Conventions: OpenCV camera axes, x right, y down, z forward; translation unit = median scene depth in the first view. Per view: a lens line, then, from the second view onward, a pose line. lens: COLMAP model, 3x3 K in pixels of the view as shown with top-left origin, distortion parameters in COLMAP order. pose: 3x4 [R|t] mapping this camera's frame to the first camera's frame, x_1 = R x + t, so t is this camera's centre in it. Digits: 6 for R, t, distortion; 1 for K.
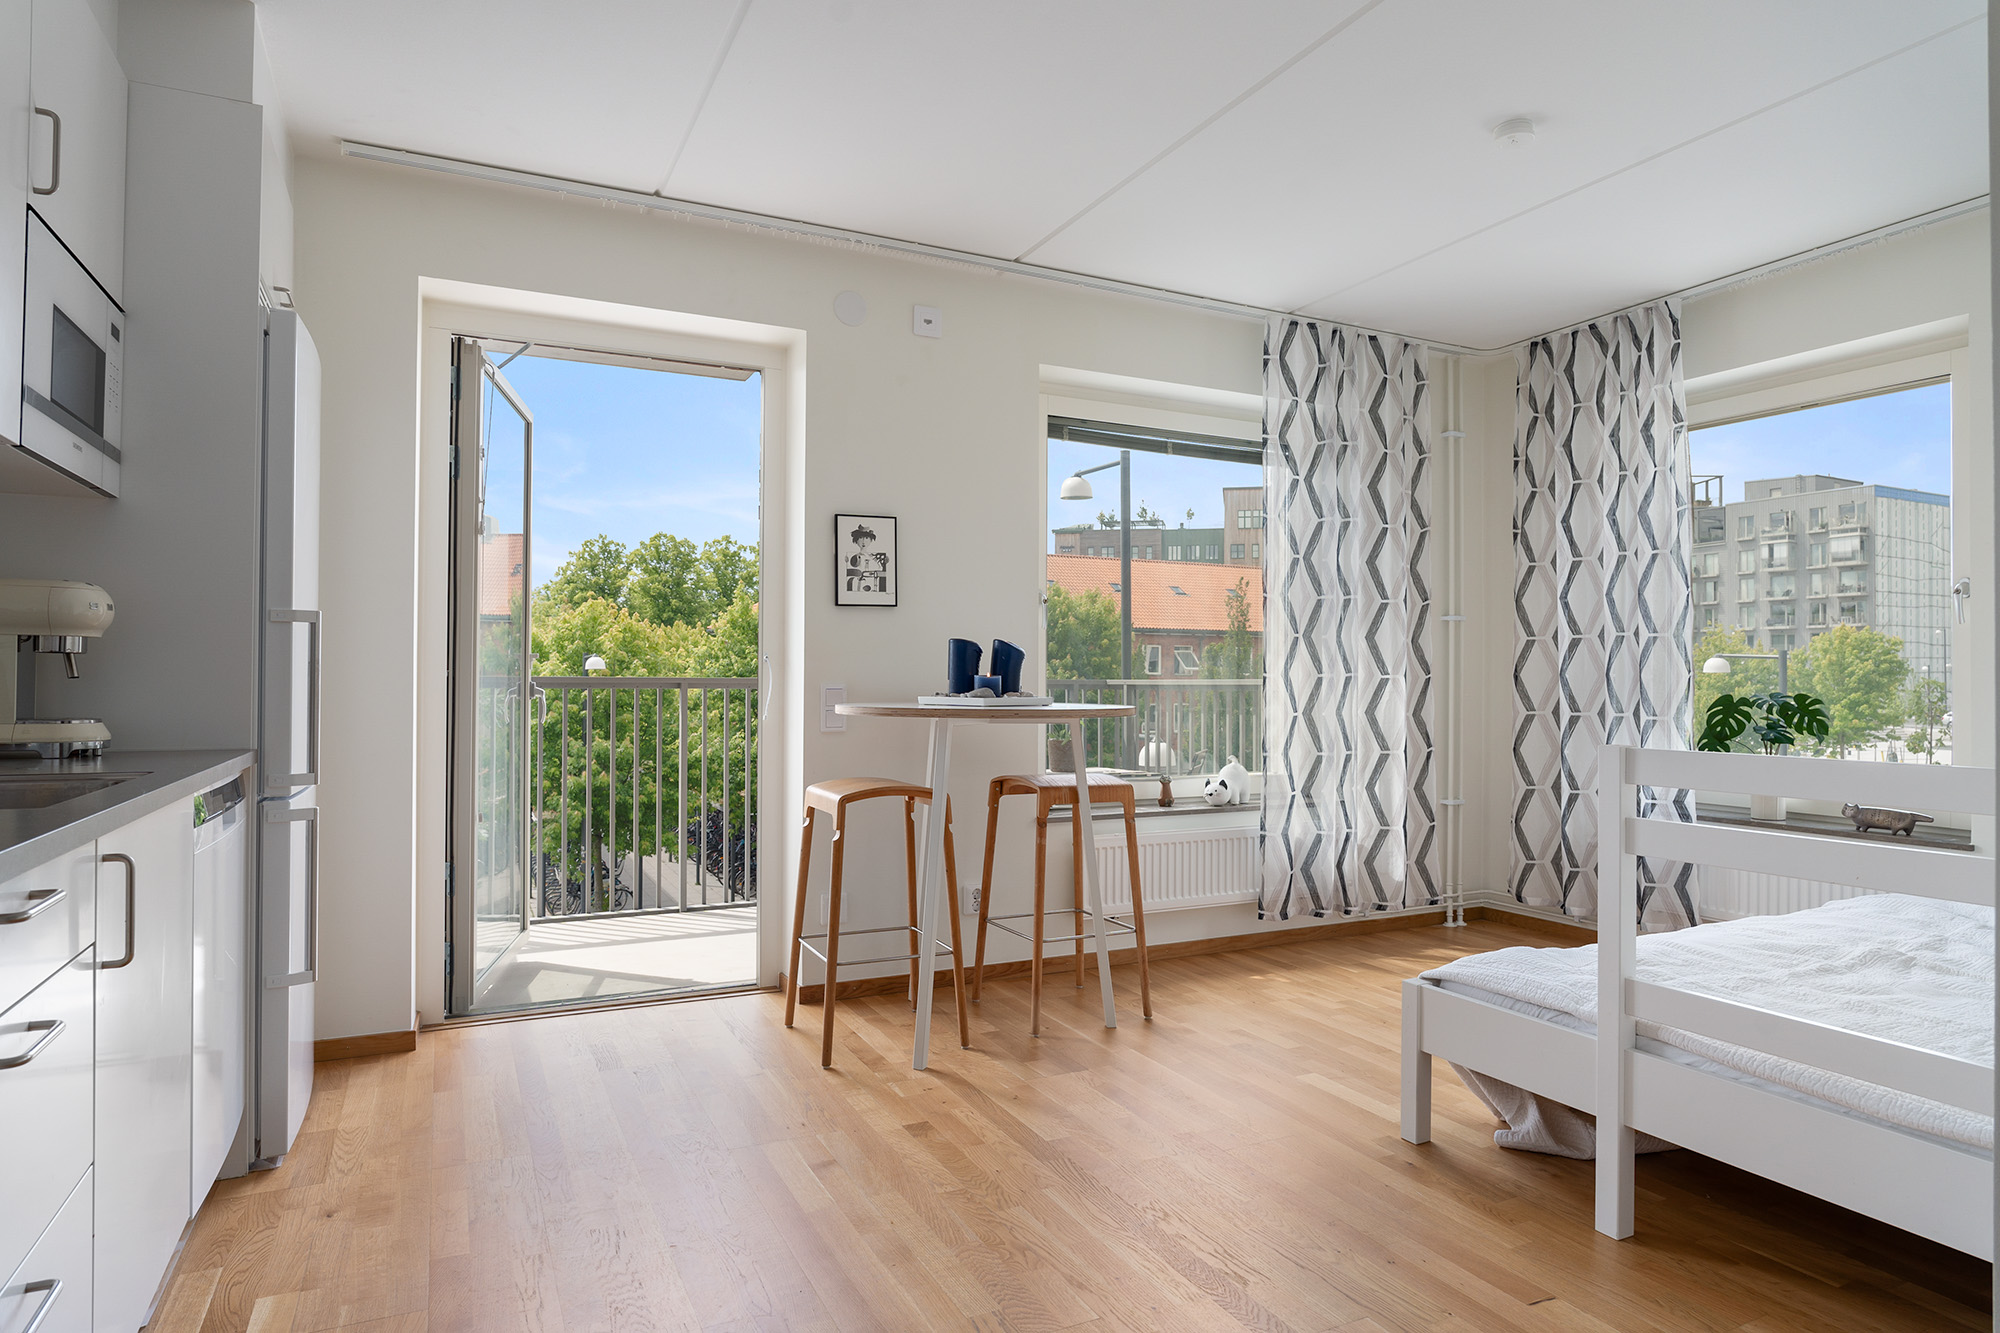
lens RADIAL K [[1162.1, 0, 1000.0], [0, 1162.1, 666.5], [0, 0, 1]] dist [-0.002088, -0.000170]
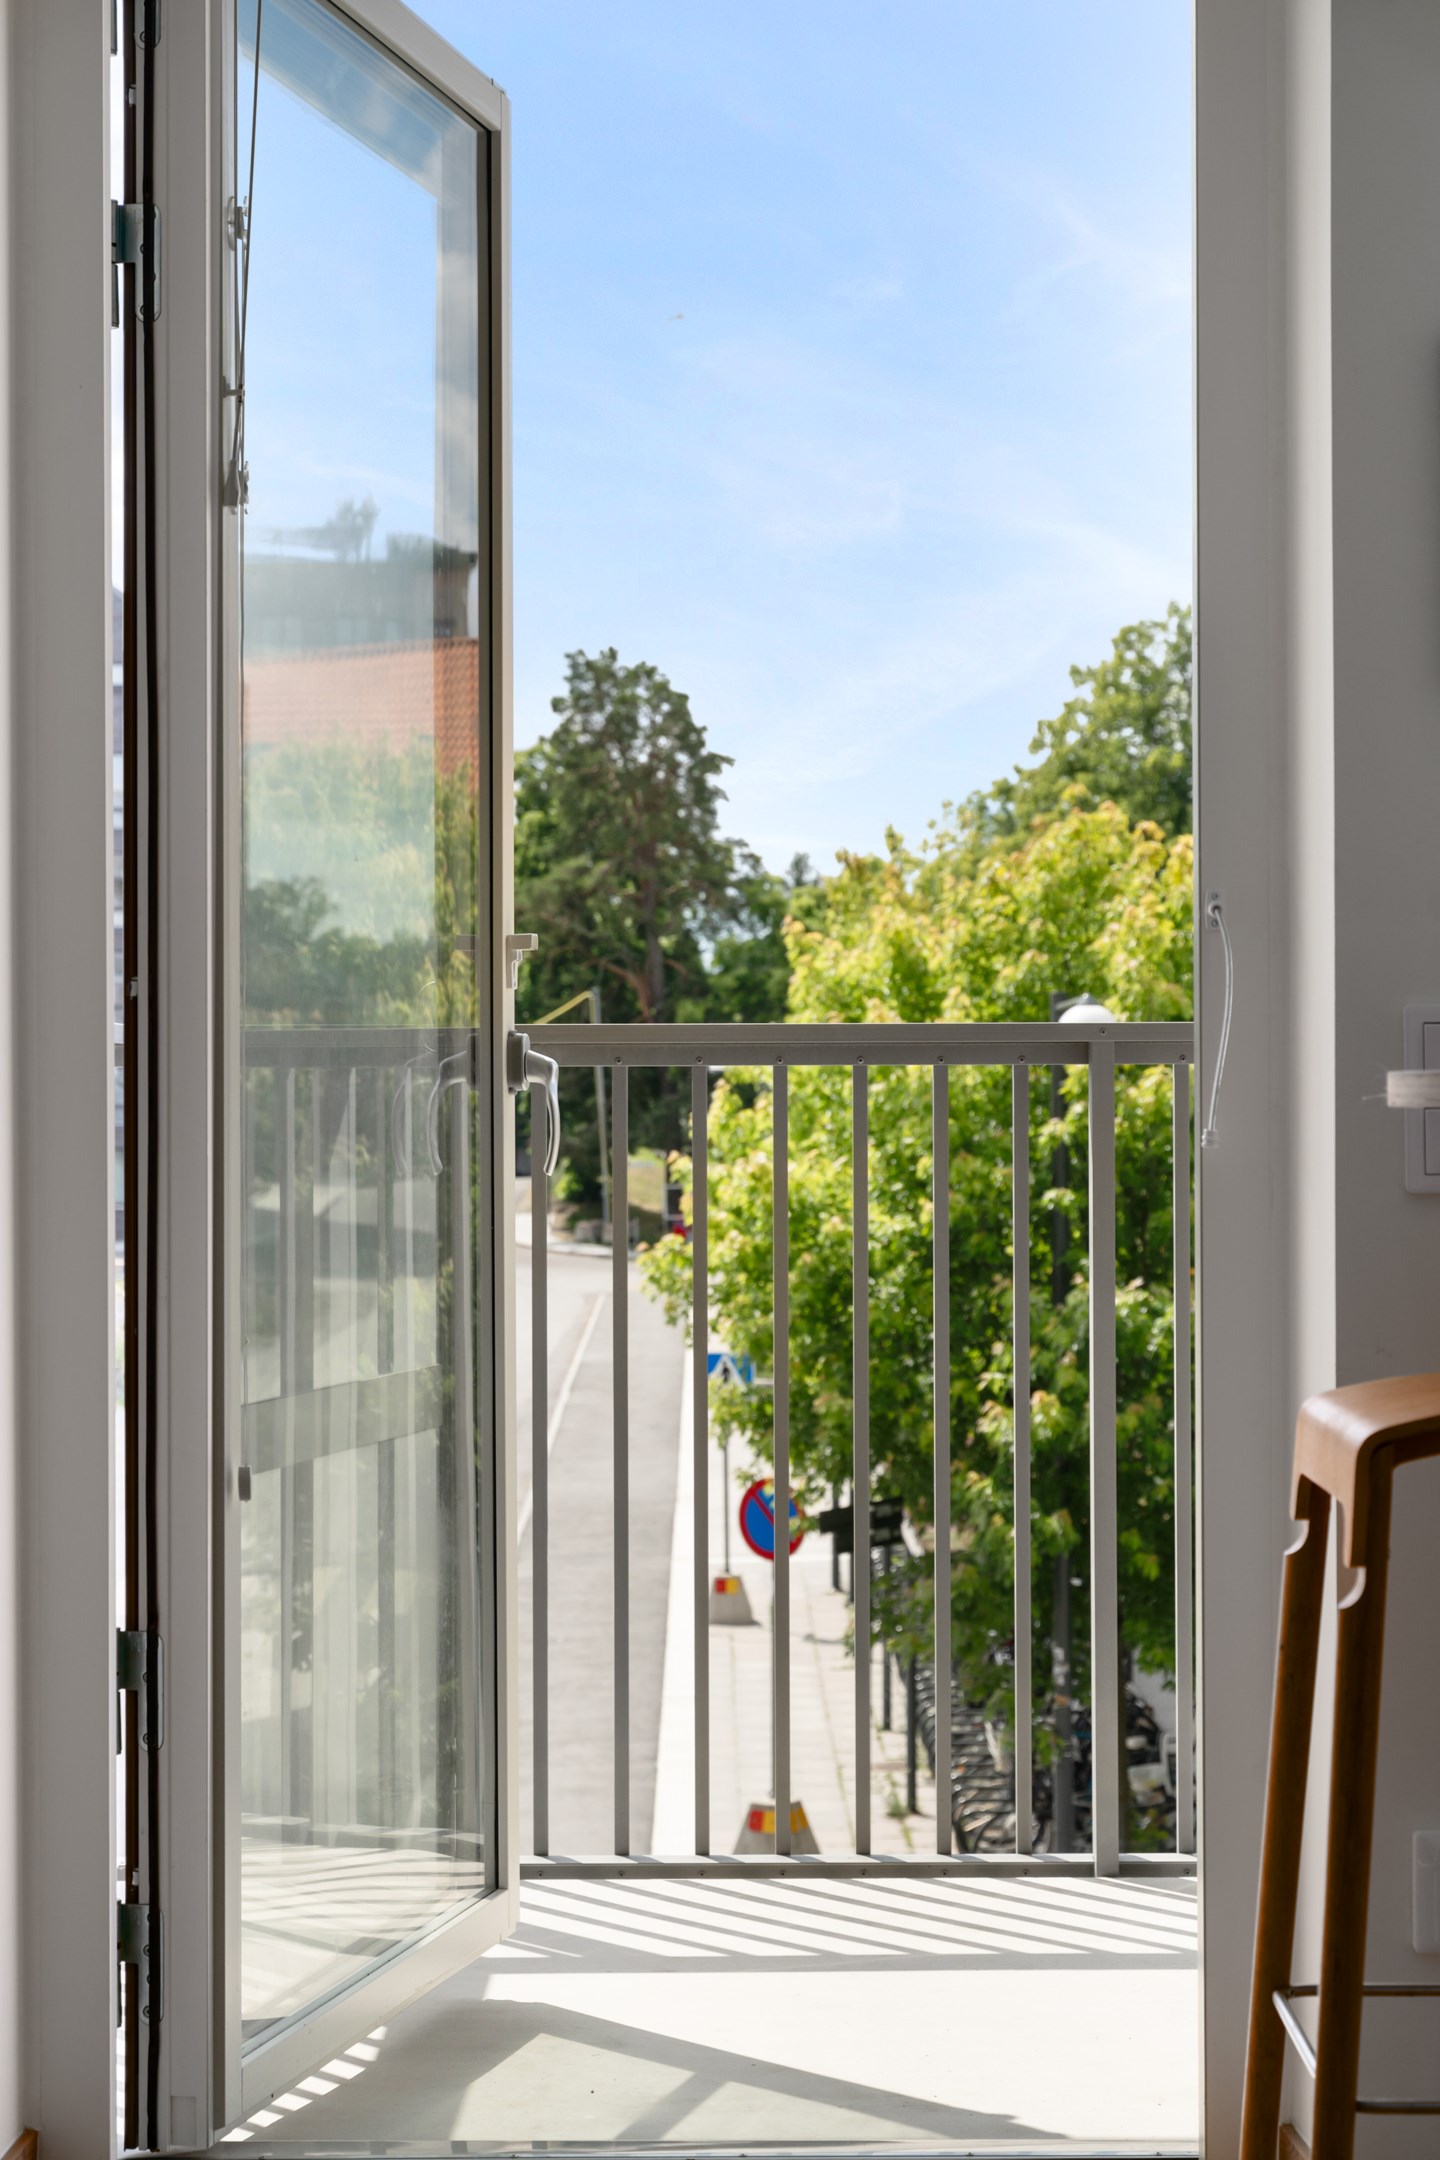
lens RADIAL K [[4147.6, 0, 720.0], [0, 4147.6, 1080.0], [0, 0, 1]] dist [0.017420, 0.091987]
pose [[0.904302, -0.010393, -0.426767, 0.082410], [0.014026, 0.999887, 0.005371, 0.020585], [0.426663, -0.010843, 0.904346, 0.092303]]
